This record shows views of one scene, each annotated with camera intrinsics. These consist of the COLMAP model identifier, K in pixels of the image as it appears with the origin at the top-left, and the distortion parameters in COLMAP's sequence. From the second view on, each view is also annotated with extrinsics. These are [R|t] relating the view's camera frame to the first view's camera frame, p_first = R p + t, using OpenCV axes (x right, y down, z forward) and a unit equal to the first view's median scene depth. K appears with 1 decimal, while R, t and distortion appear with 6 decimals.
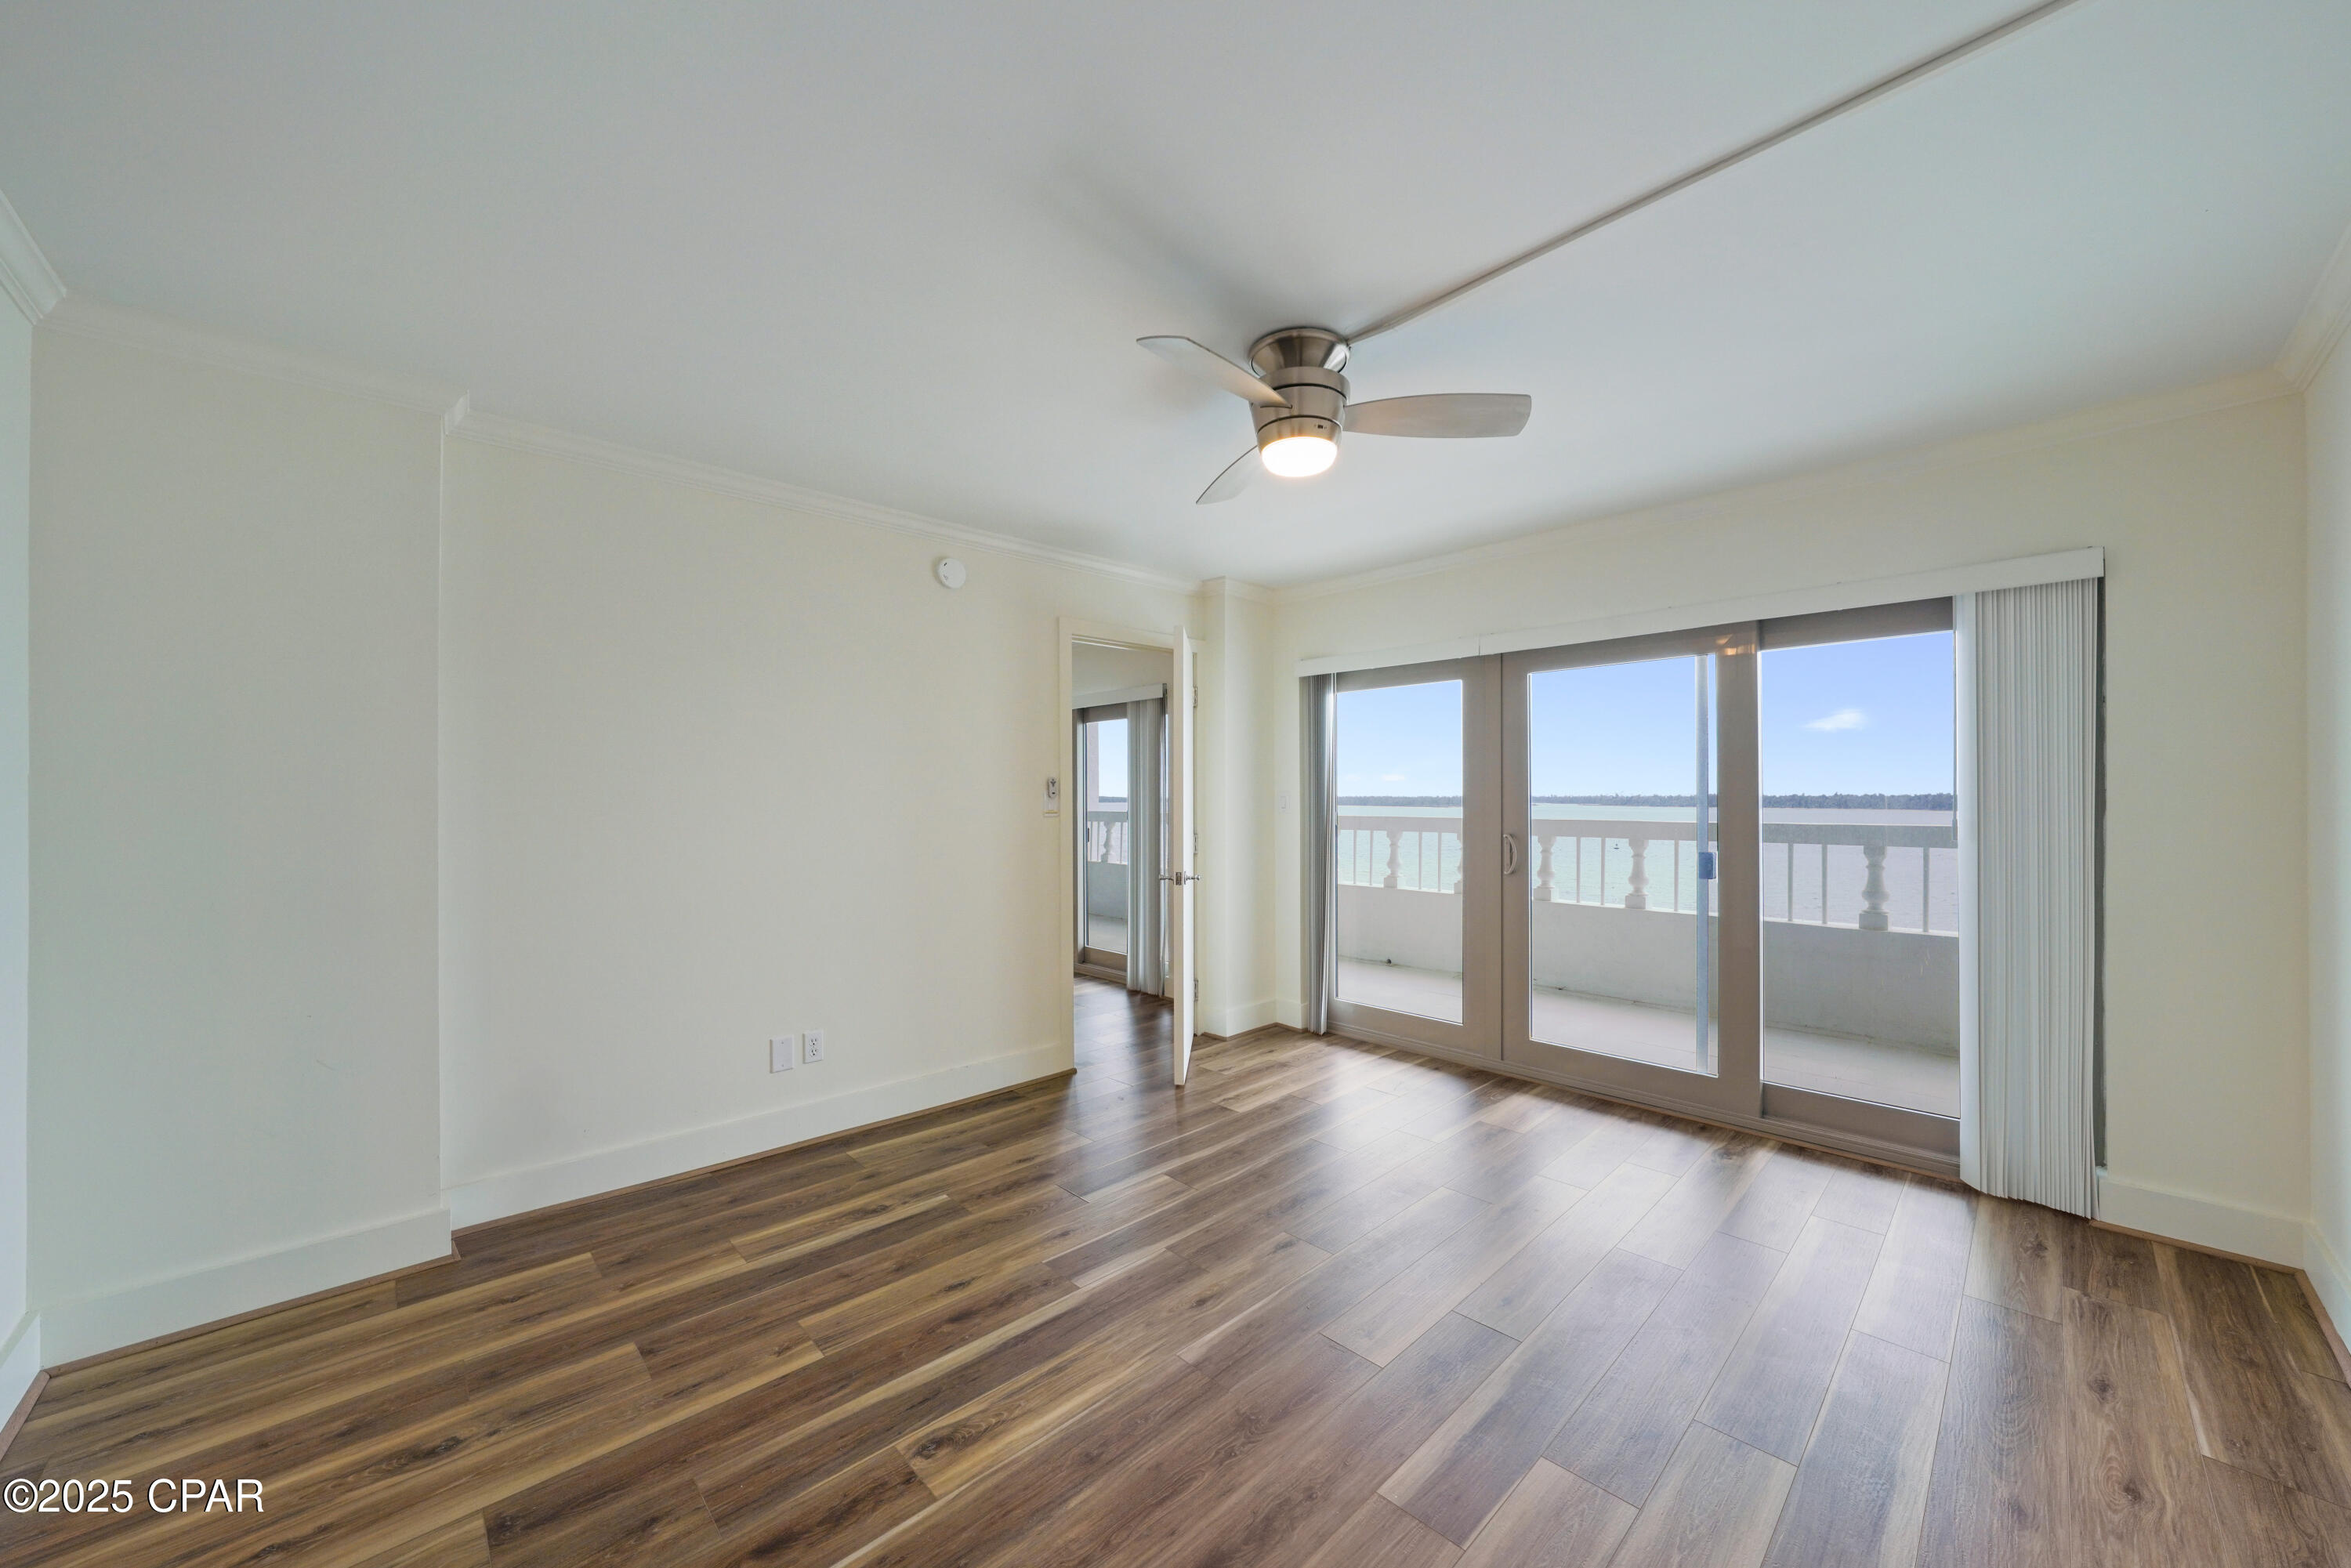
lens RADIAL K [[843.2, 0, 1168.2], [0, 843.2, 776.8], [0, 0, 1]] dist [-0.016198, 0.002333]
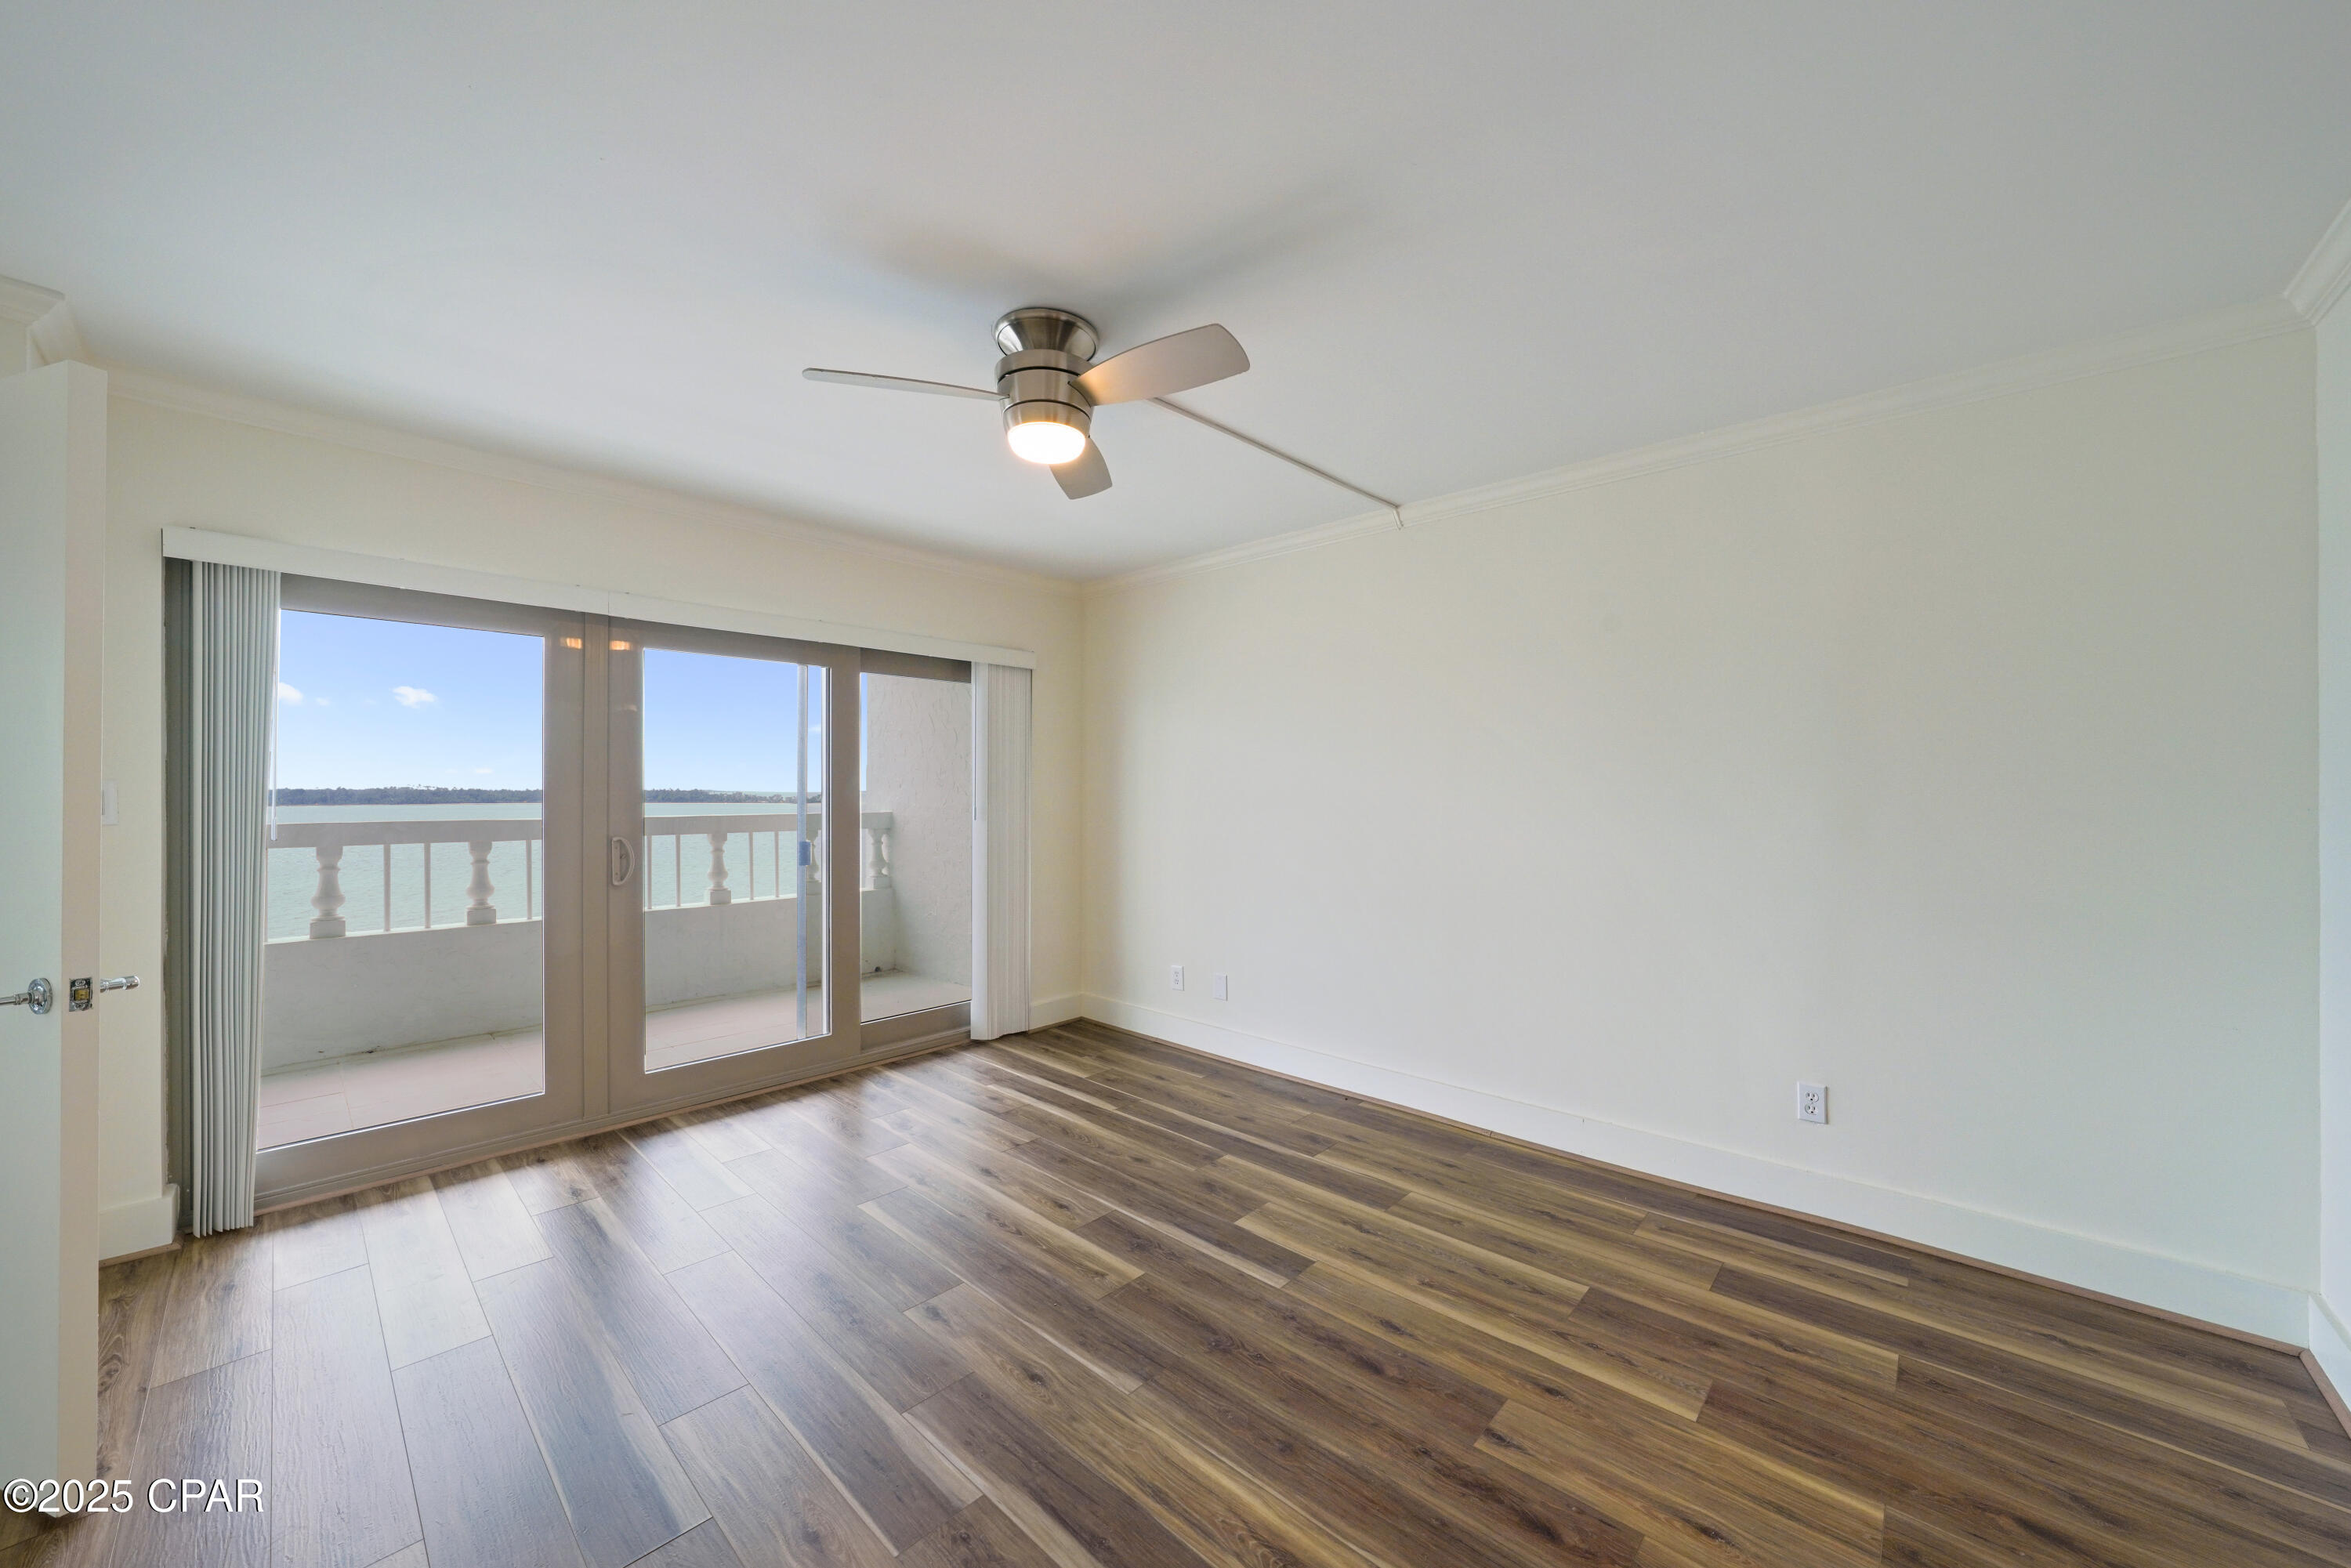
lens RADIAL K [[843.2, 0, 1191.8], [0, 843.2, 768.0], [0, 0, 1]] dist [-0.016198, 0.002333]
pose [[-0.061862, 0.029093, 0.997661, -0.517010], [-0.024961, 0.999217, -0.030686, 0.013874], [-0.997773, -0.026801, -0.061087, 0.554793]]
